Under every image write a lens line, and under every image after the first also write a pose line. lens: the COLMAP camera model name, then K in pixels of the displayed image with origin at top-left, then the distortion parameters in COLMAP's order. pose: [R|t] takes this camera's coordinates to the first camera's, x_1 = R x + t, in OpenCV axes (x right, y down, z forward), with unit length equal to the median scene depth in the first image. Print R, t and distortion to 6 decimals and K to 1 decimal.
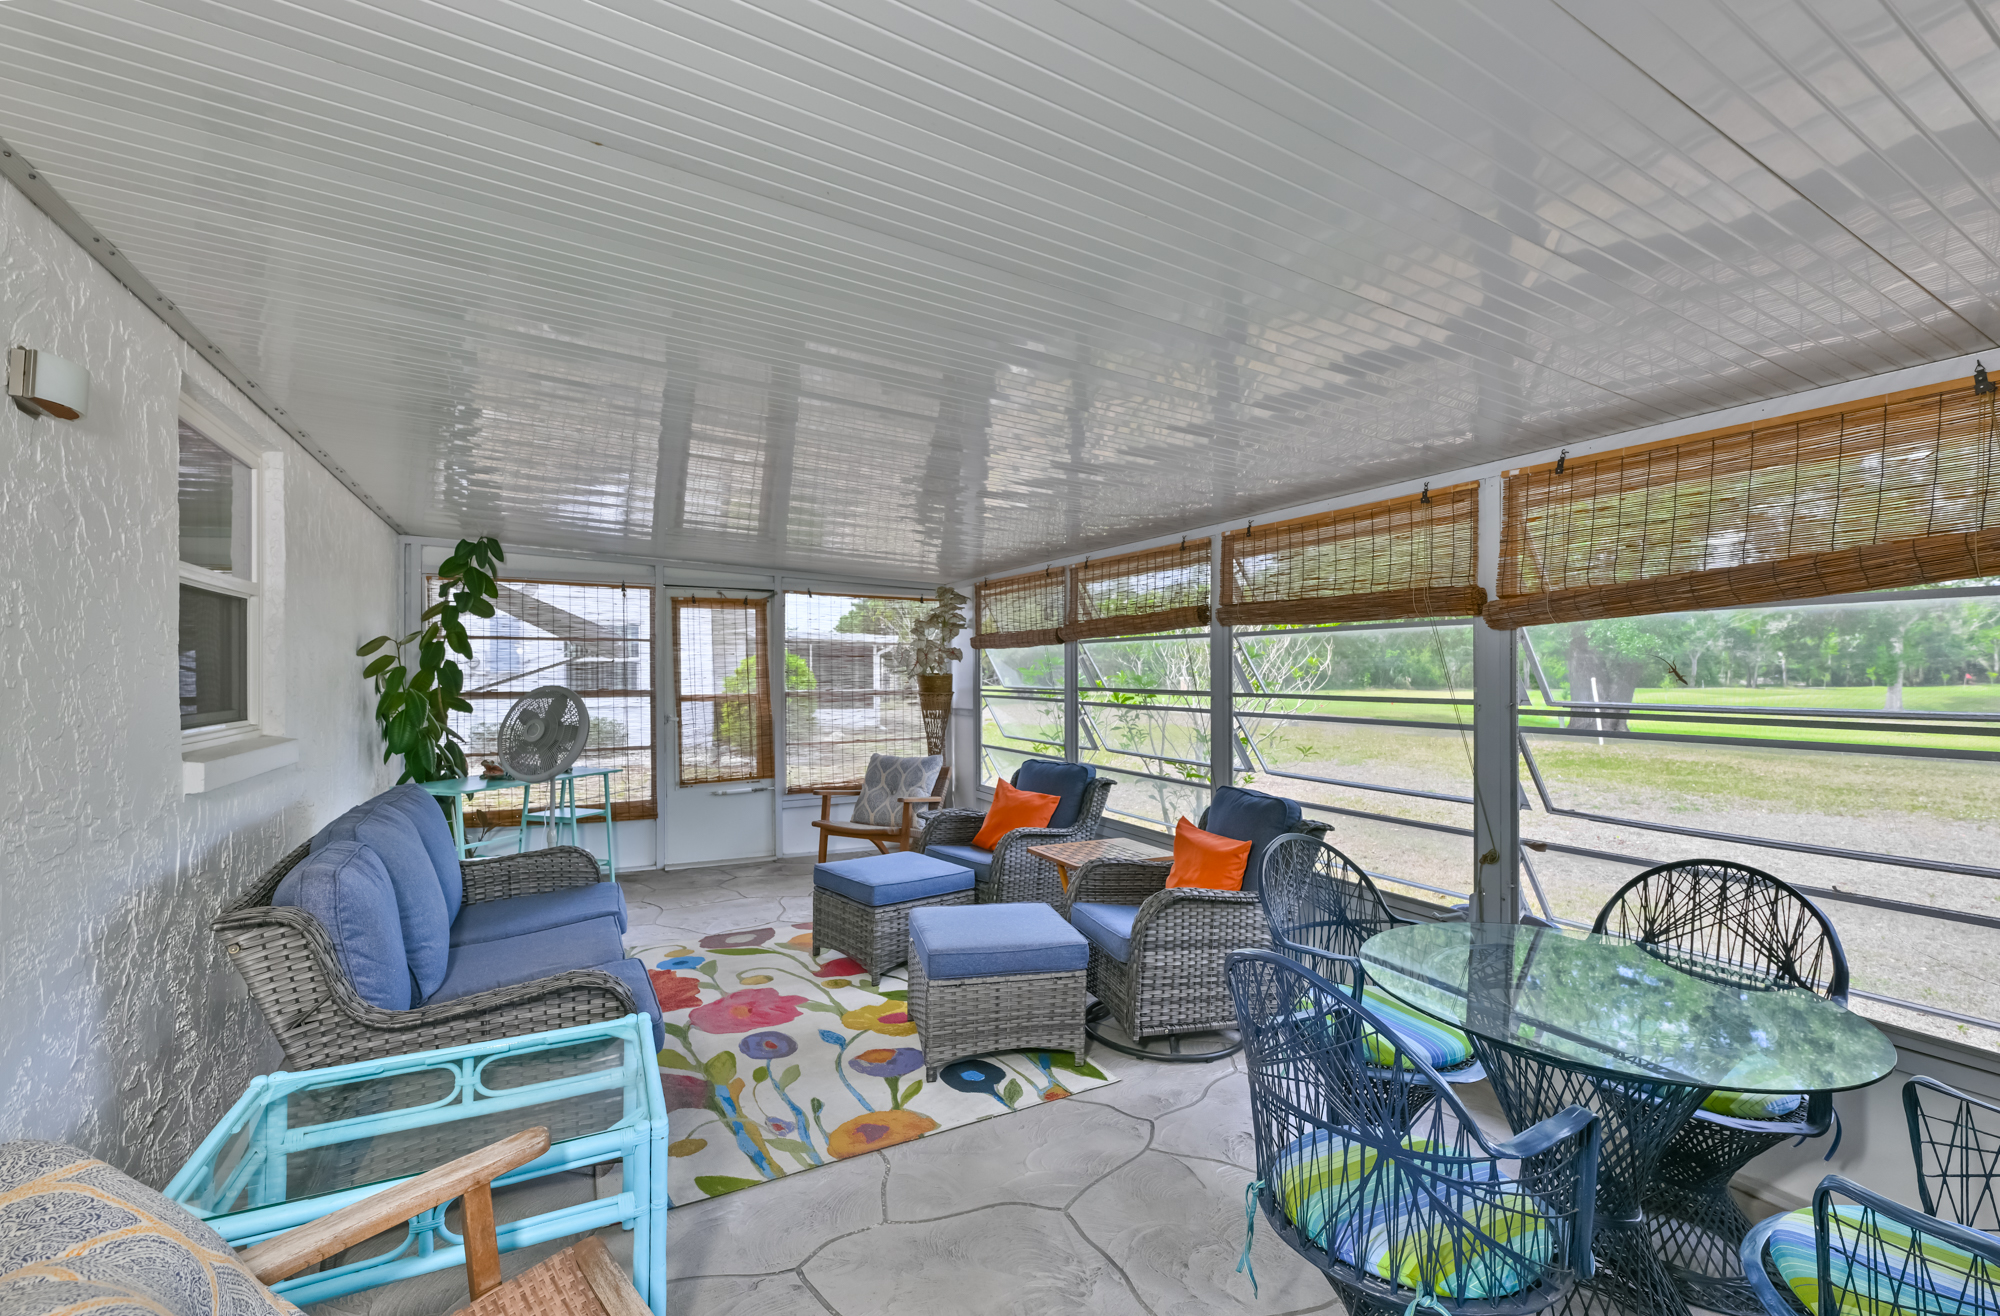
lens RADIAL K [[813.3, 0, 1006.4], [0, 813.3, 659.0], [0, 0, 1]] dist [-0.000279, 0.000155]
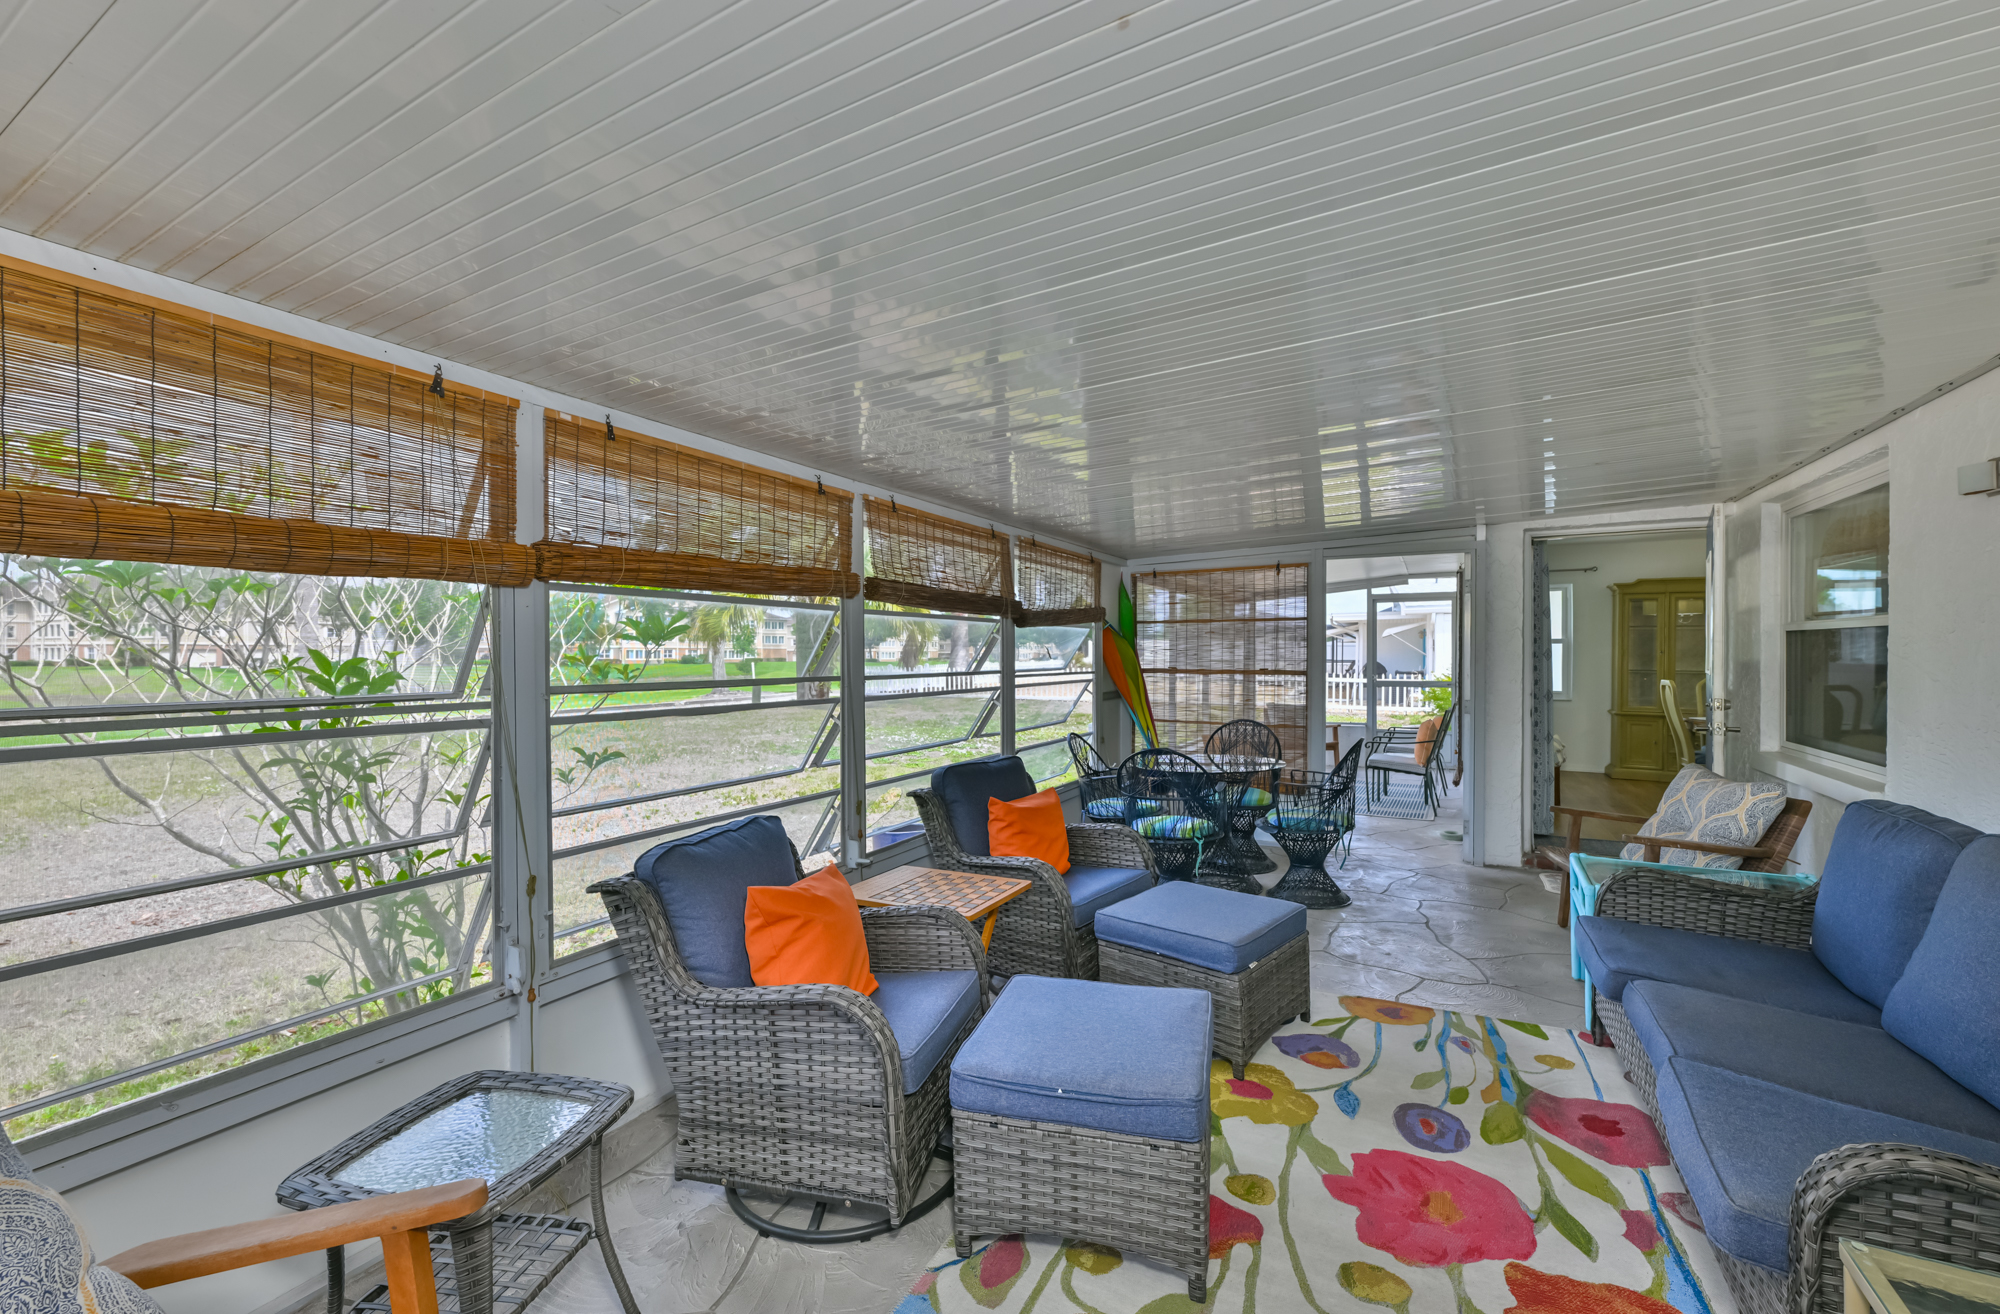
lens RADIAL K [[813.3, 0, 1006.4], [0, 813.3, 658.0], [0, 0, 1]] dist [-0.000279, 0.000155]
pose [[-0.541888, -0.018238, 0.840252, -0.699584], [-0.007329, 0.999829, 0.016975, 0.009725], [-0.840418, 0.003040, -0.541930, 1.711755]]
